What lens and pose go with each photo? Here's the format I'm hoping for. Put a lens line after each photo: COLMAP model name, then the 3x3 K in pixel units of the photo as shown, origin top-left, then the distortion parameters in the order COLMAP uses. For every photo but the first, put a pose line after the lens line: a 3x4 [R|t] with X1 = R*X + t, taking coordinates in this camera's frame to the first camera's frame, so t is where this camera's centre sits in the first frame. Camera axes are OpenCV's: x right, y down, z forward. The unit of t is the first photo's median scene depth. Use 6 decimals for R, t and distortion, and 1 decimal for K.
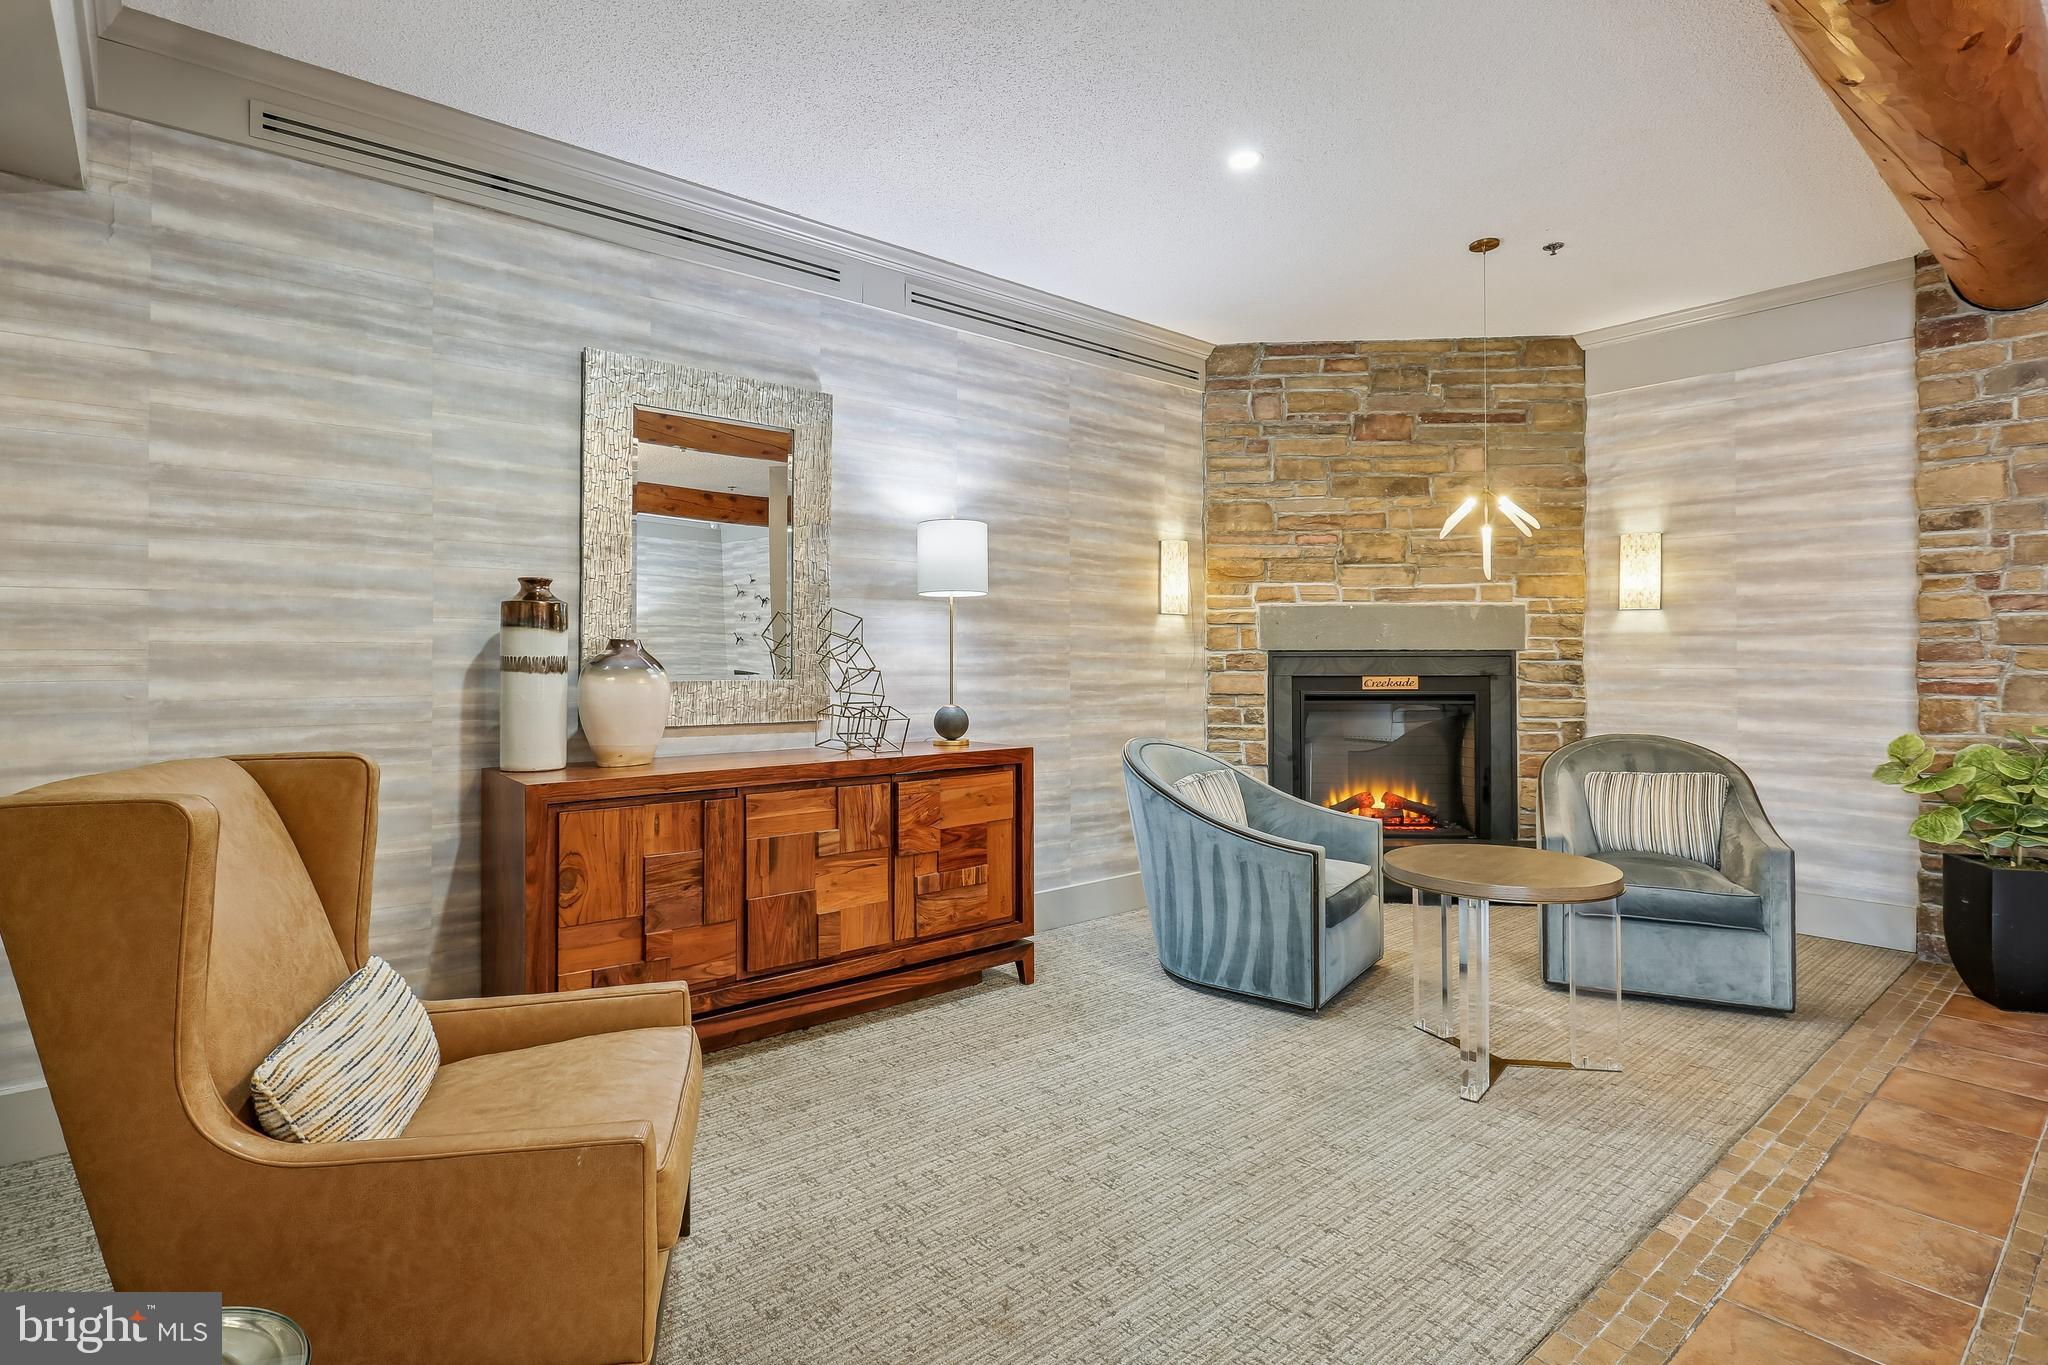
lens RADIAL K [[988.3, 0, 977.4], [0, 988.3, 658.1], [0, 0, 1]] dist [0.003141, 0.000878]
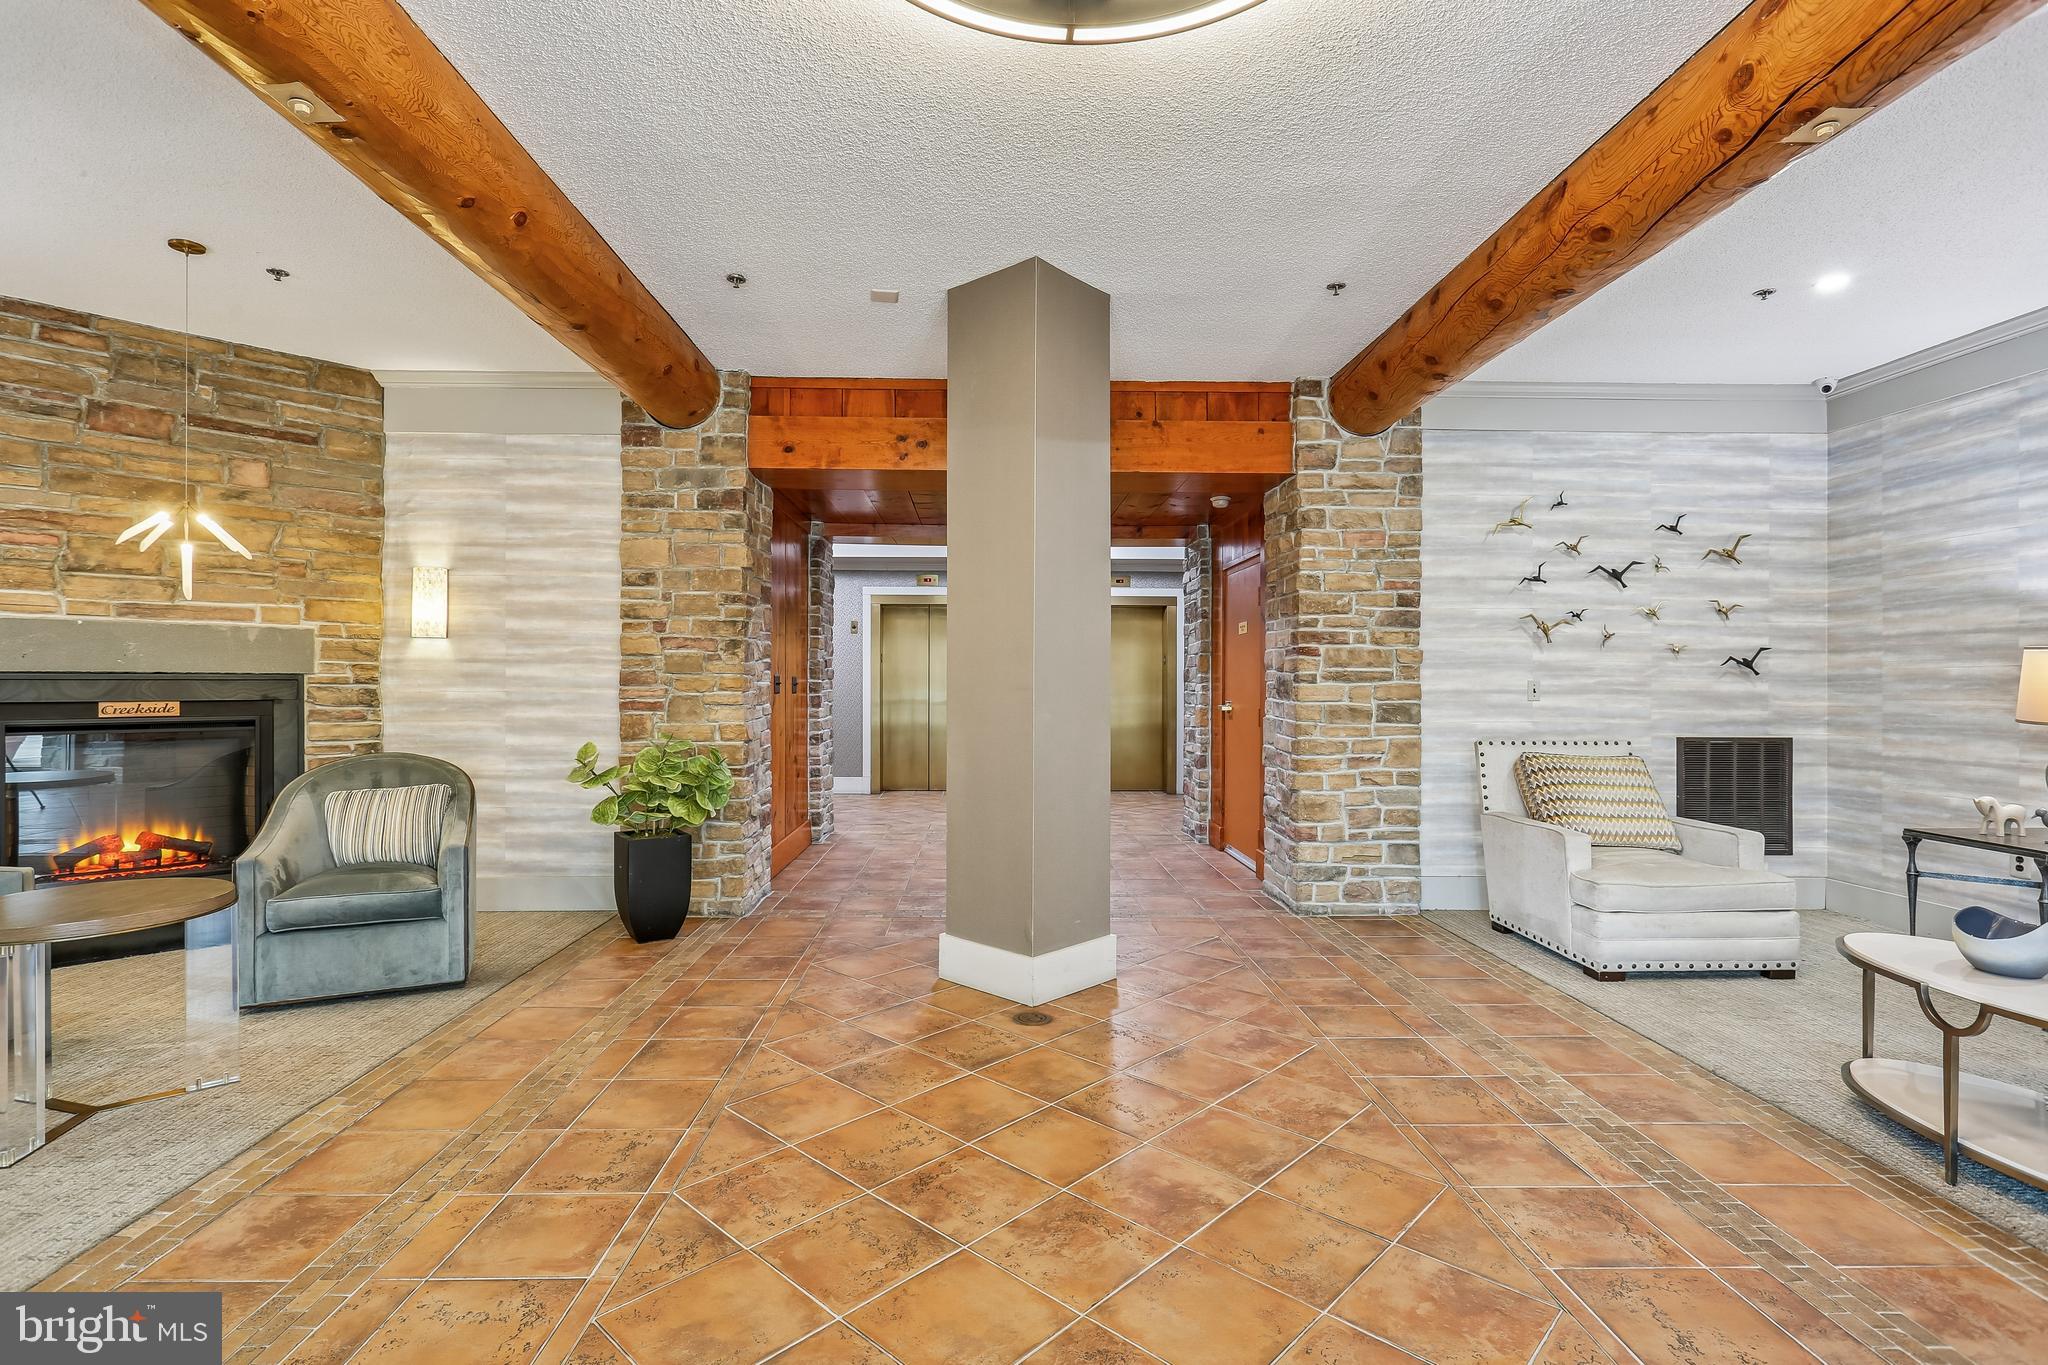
lens RADIAL K [[988.3, 0, 1016.0], [0, 988.3, 686.1], [0, 0, 1]] dist [0.003141, 0.000878]
pose [[0.629031, -0.000314, 0.777380, 0.237883], [-0.004120, 0.999985, 0.003738, -0.002549], [-0.777370, -0.005554, 0.629020, -0.189557]]
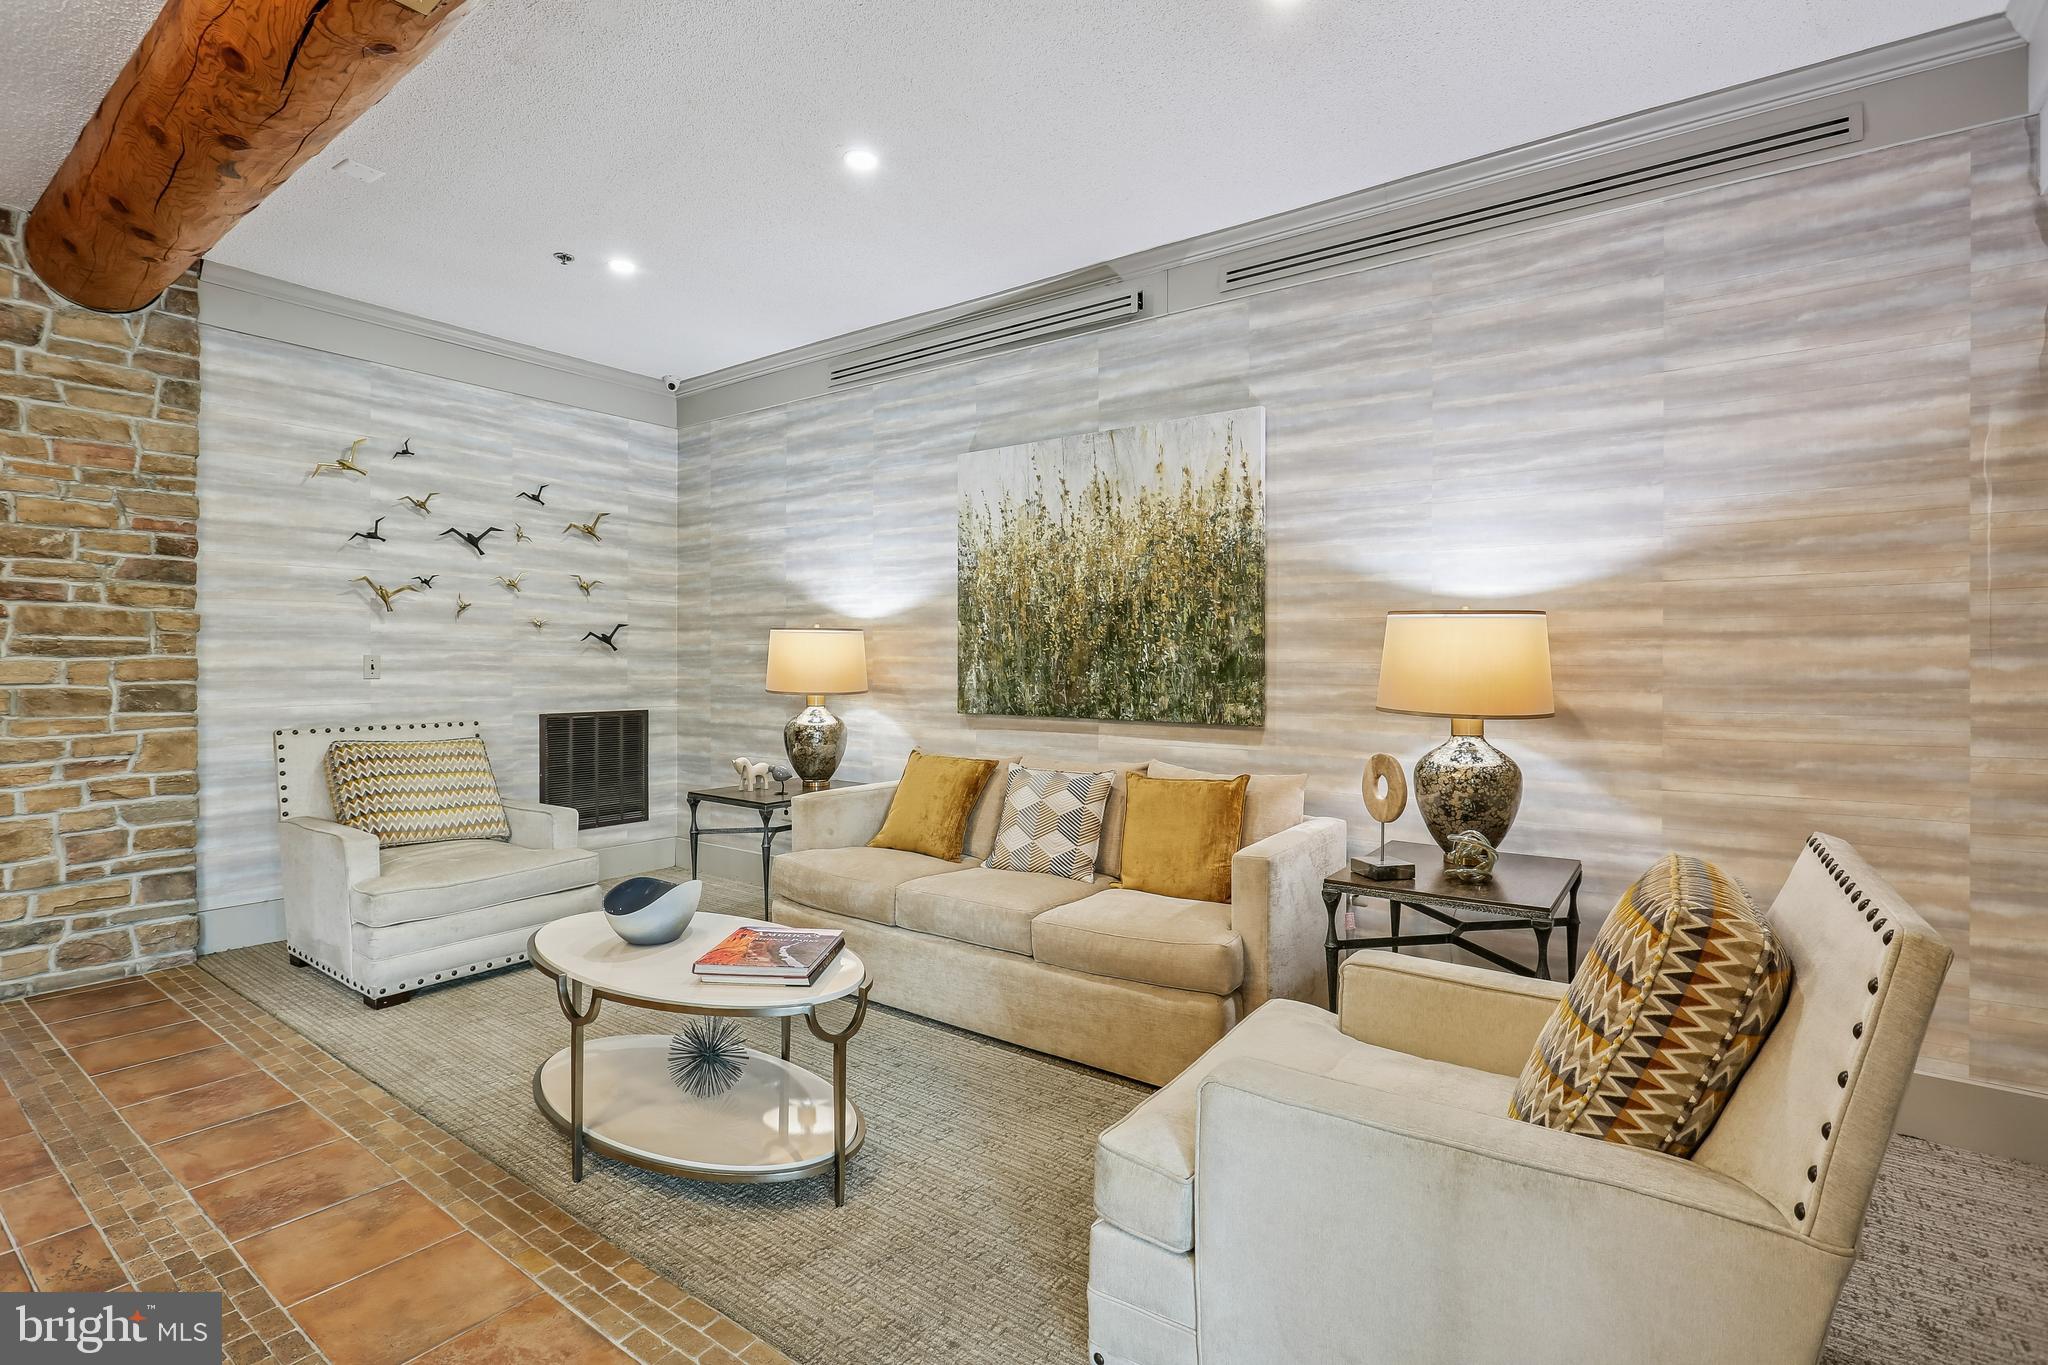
lens RADIAL K [[988.3, 0, 1022.7], [0, 988.3, 670.3], [0, 0, 1]] dist [0.003141, 0.000878]
pose [[-0.227766, -0.008538, 0.973678, 0.431405], [-0.003605, 0.999962, 0.007925, -0.002045], [-0.973709, -0.001705, -0.227788, -0.359295]]
